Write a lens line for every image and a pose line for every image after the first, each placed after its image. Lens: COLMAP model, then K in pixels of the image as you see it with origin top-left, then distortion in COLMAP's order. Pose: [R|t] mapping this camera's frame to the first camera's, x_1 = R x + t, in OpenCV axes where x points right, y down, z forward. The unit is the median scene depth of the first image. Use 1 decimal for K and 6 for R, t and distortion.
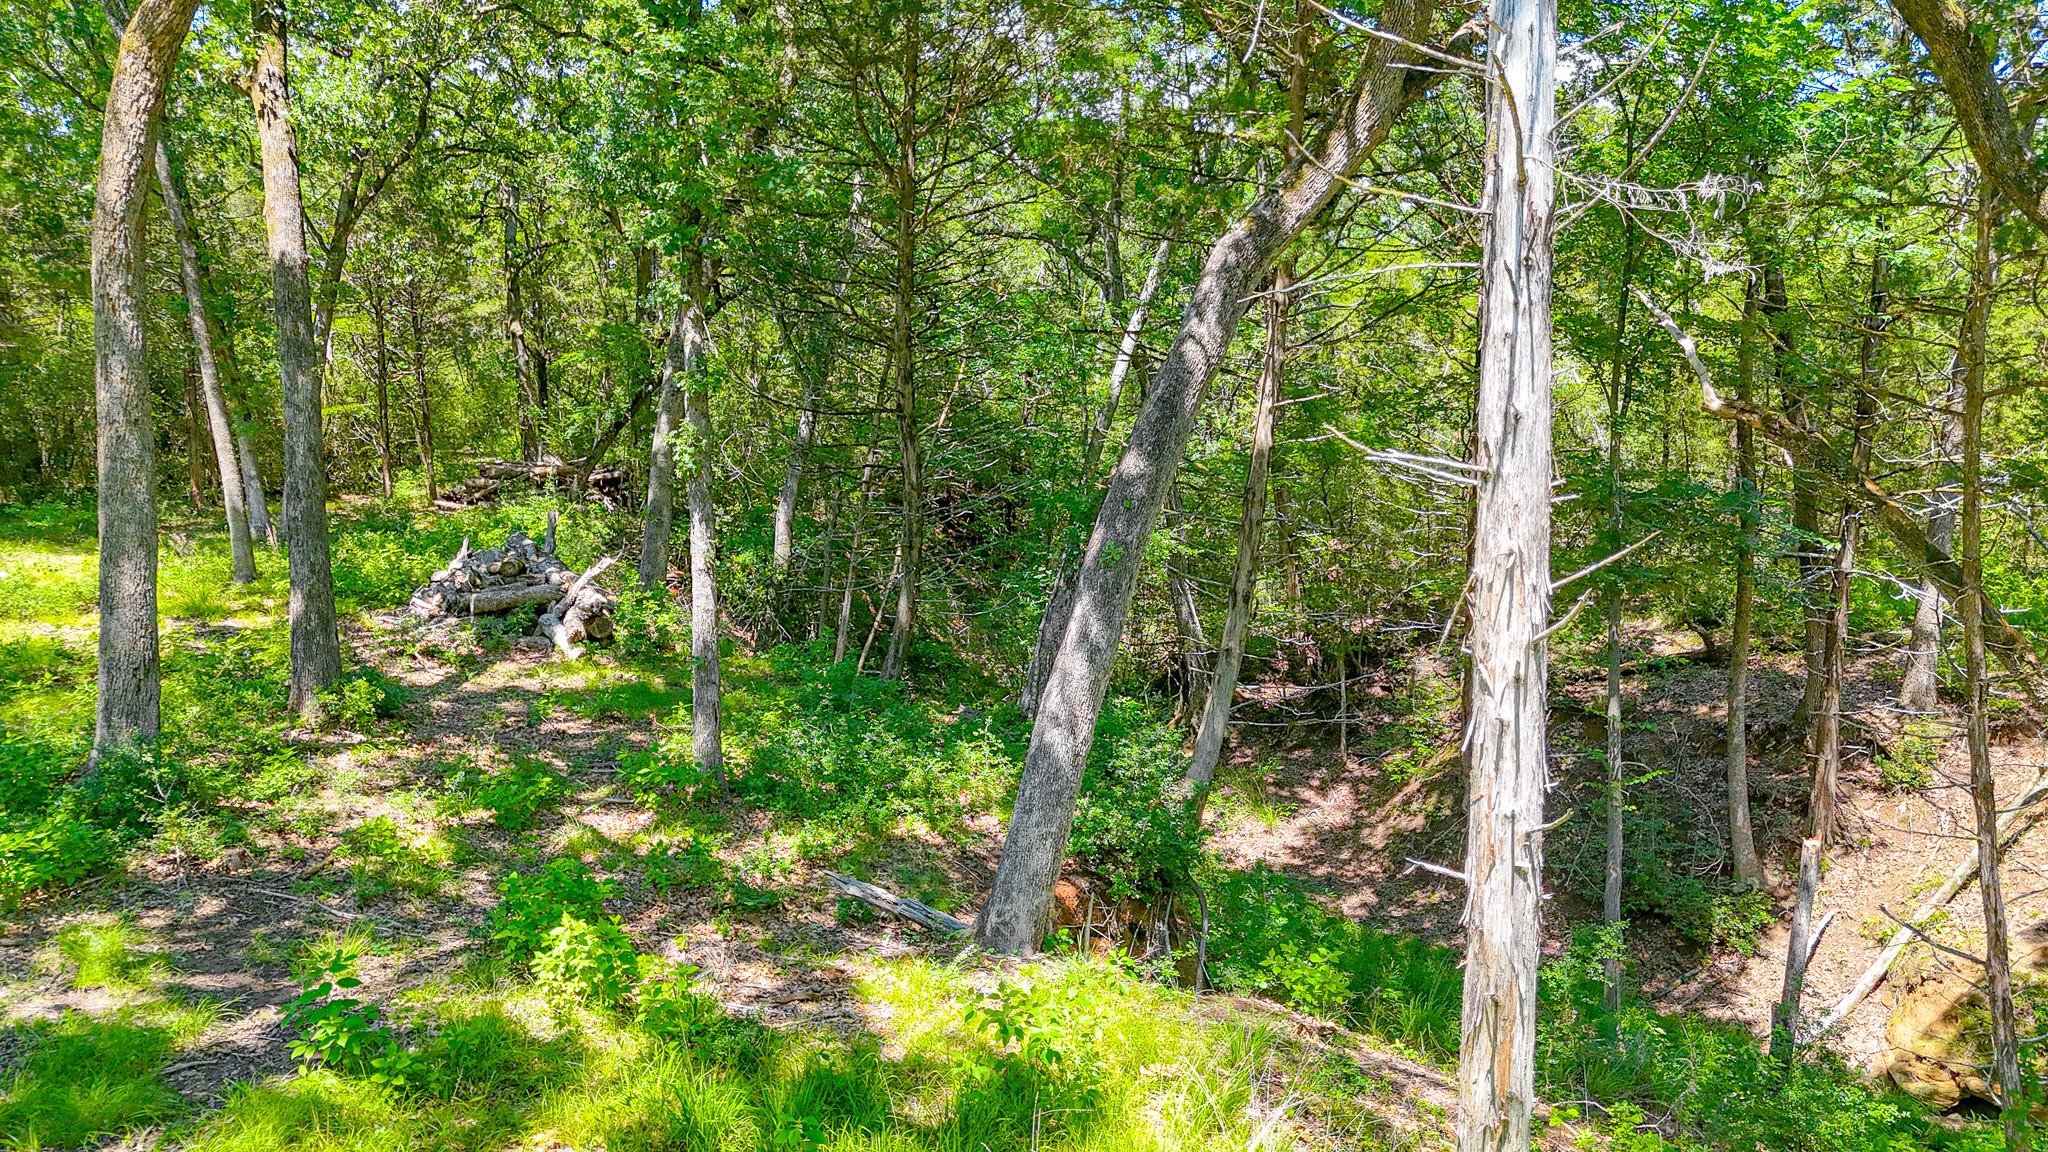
lens RADIAL K [[1450.8, 0, 1022.9], [0, 1450.8, 565.4], [0, 0, 1]] dist [0.100950, -0.122267]
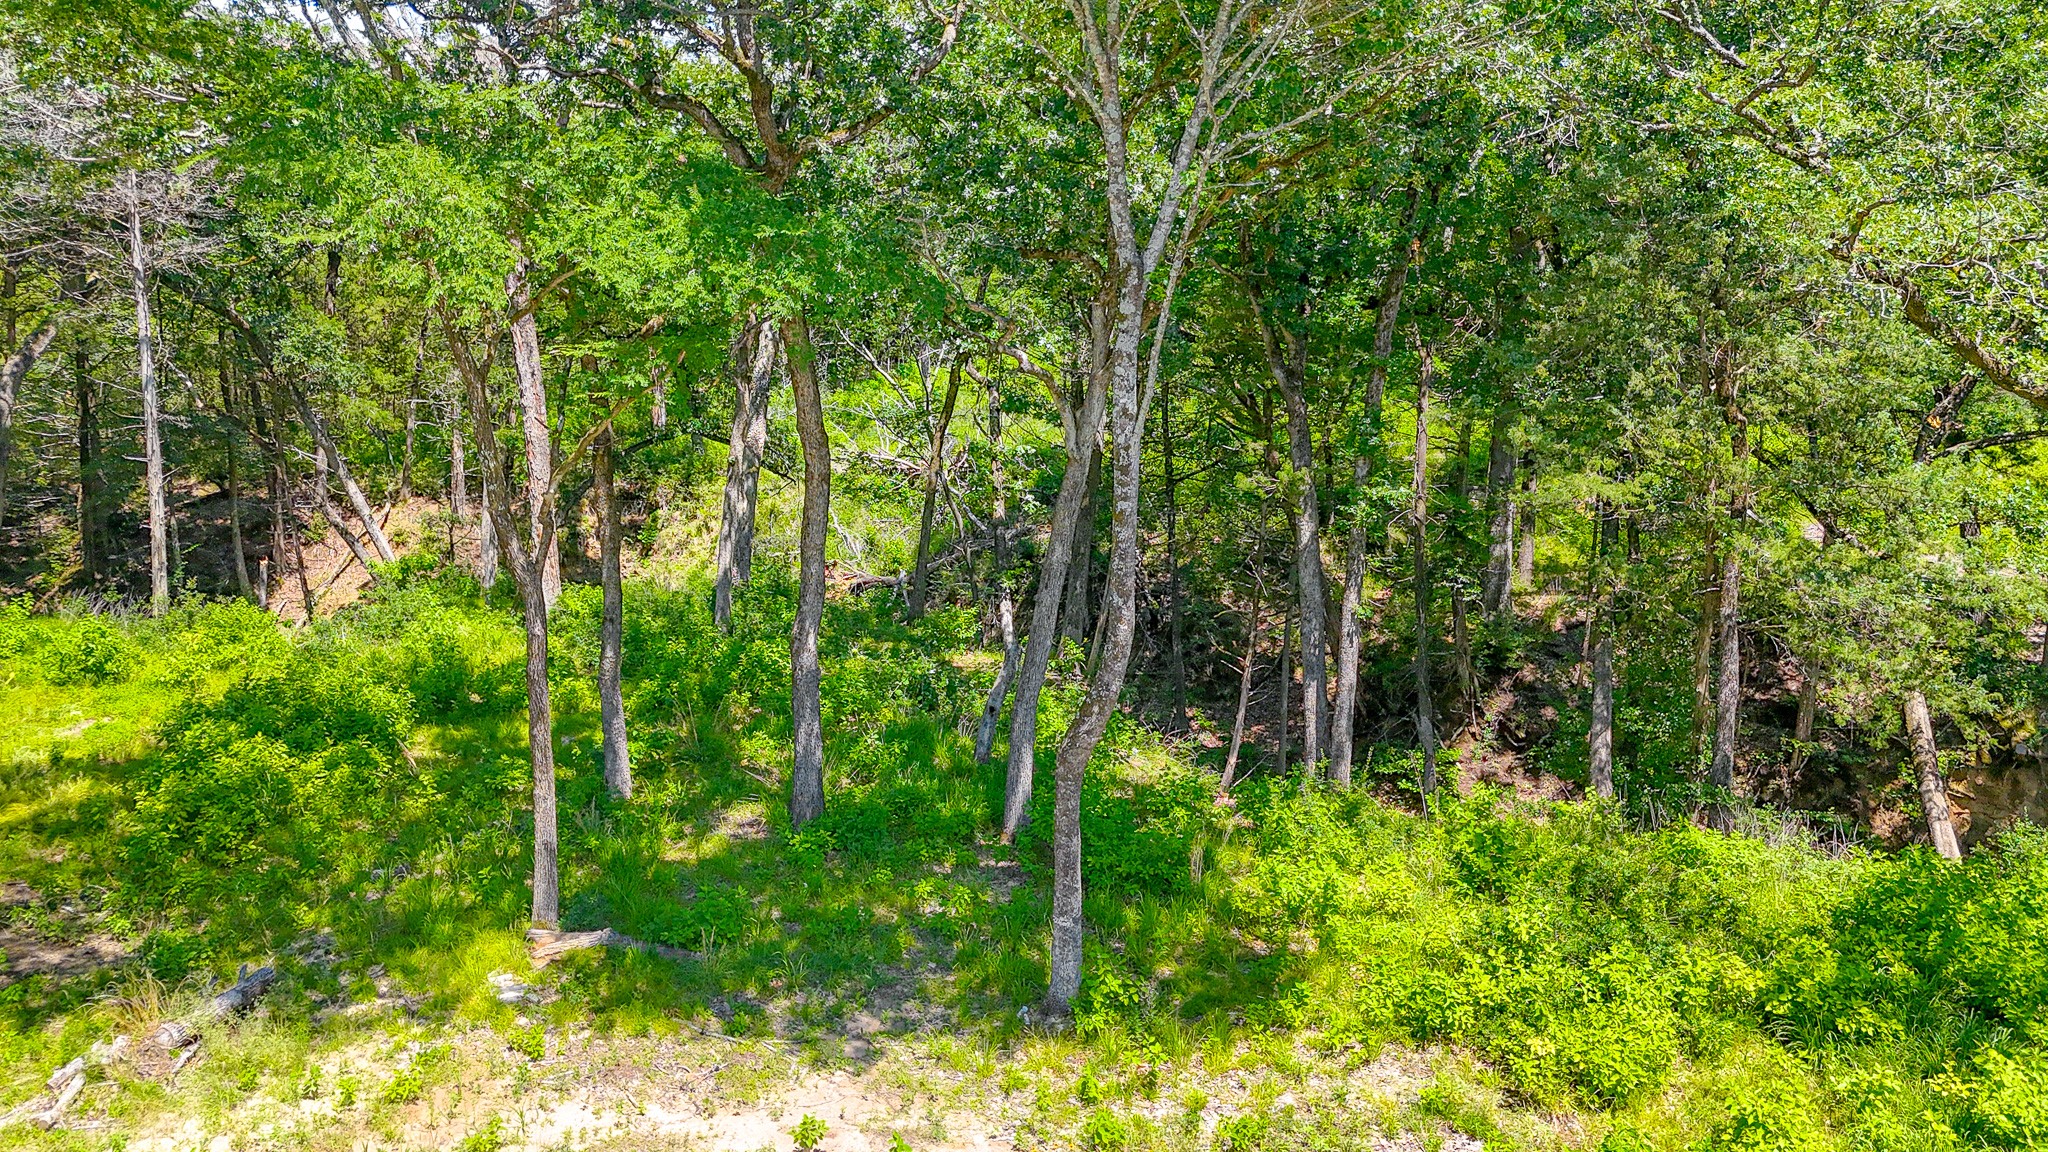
lens RADIAL K [[1540.5, 0, 1012.6], [0, 1540.5, 393.2], [0, 0, 1]] dist [0.106888, -0.150097]
pose [[0.642331, -0.068336, 0.763375, -0.928971], [0.076842, 0.996741, 0.024569, -0.090552], [-0.762566, 0.042877, 0.645488, -2.405859]]
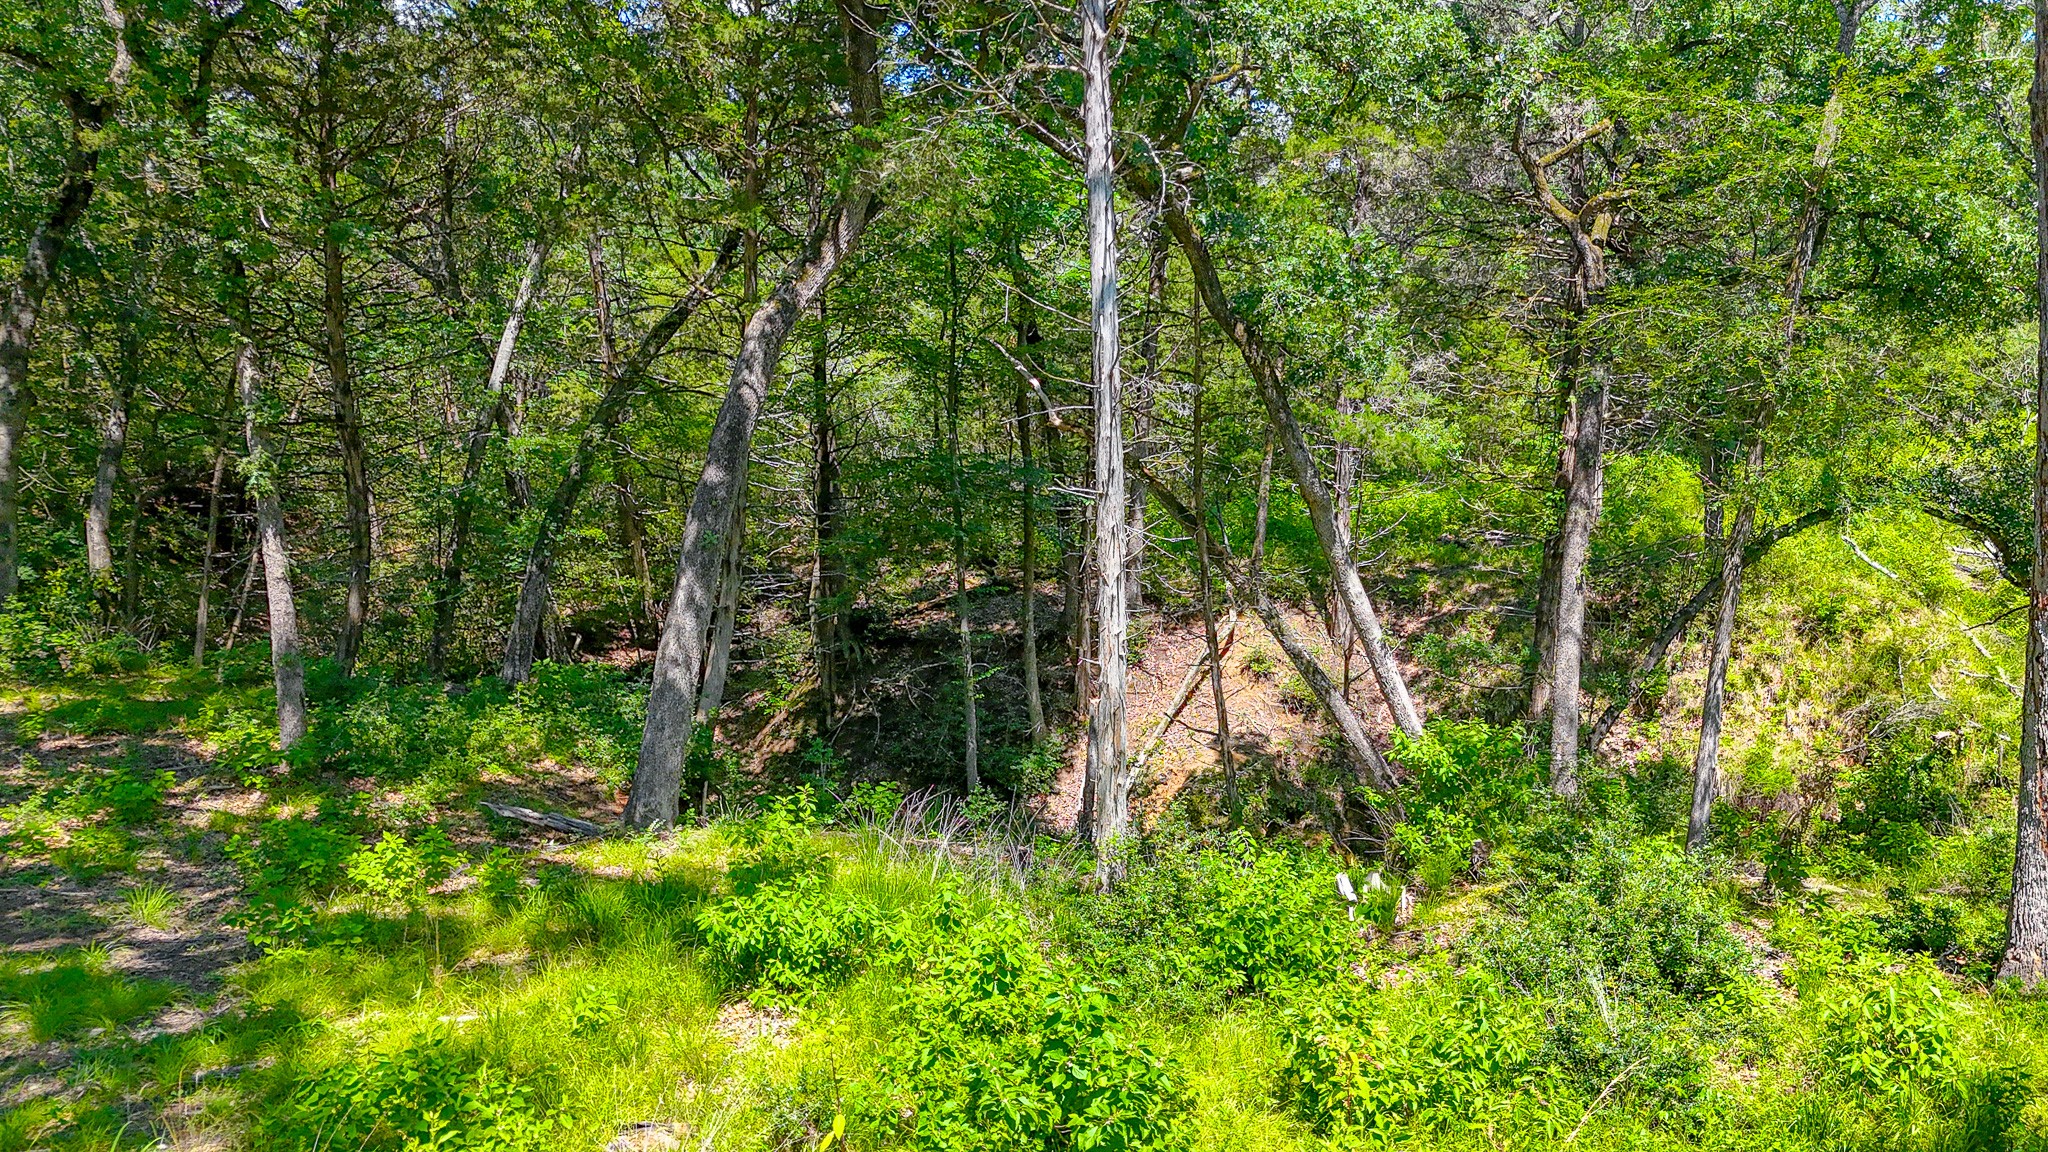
lens RADIAL K [[1505.1, 0, 1024.0], [0, 1505.1, 576.0], [0, 0, 1]] dist [0.027581, -0.003974]
pose [[0.865415, -0.079681, 0.494680, -0.387818], [0.065513, 0.996793, 0.045948, -0.019313], [-0.496755, -0.007356, 0.867860, -0.408501]]
